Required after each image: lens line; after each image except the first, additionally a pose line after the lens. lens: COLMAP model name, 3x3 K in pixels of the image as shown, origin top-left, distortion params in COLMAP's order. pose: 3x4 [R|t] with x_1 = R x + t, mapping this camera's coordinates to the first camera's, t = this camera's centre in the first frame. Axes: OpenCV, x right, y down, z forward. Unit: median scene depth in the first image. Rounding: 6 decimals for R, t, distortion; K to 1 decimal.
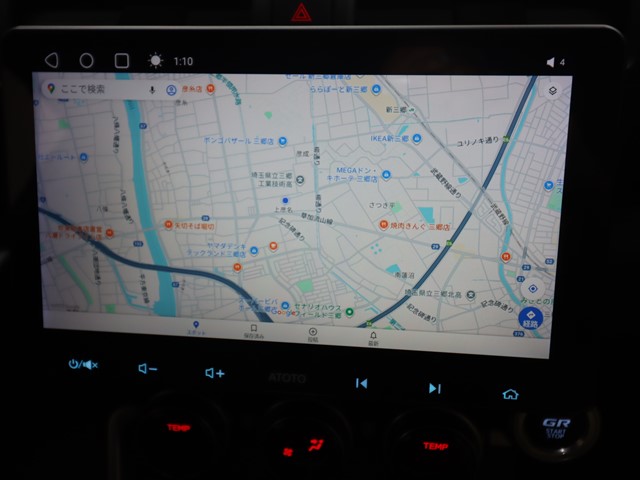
lens RADIAL K [[547.7, 0, 319.4], [0, 547.7, 240.1], [0, 0, 1]] dist [0.005610, -0.004460]
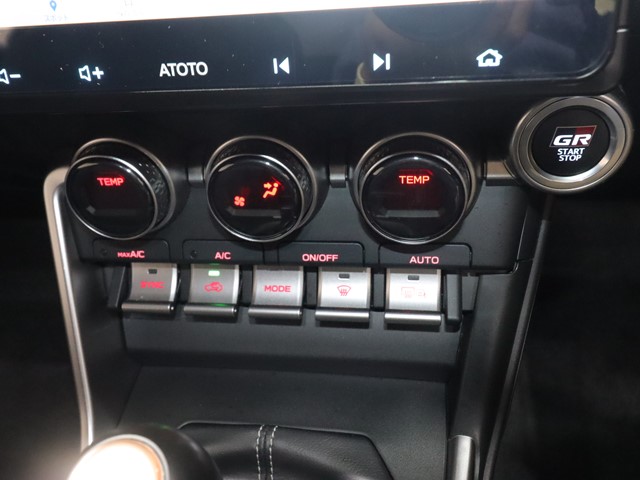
lens RADIAL K [[547.7, 0, 318.3], [0, 547.7, 242.0], [0, 0, 1]] dist [0.005610, -0.004460]
pose [[0.993803, -0.053544, -0.097412, 0.144957], [0.079538, 0.954719, 0.286679, 0.220822], [0.077651, -0.292650, 0.953062, 0.194339]]
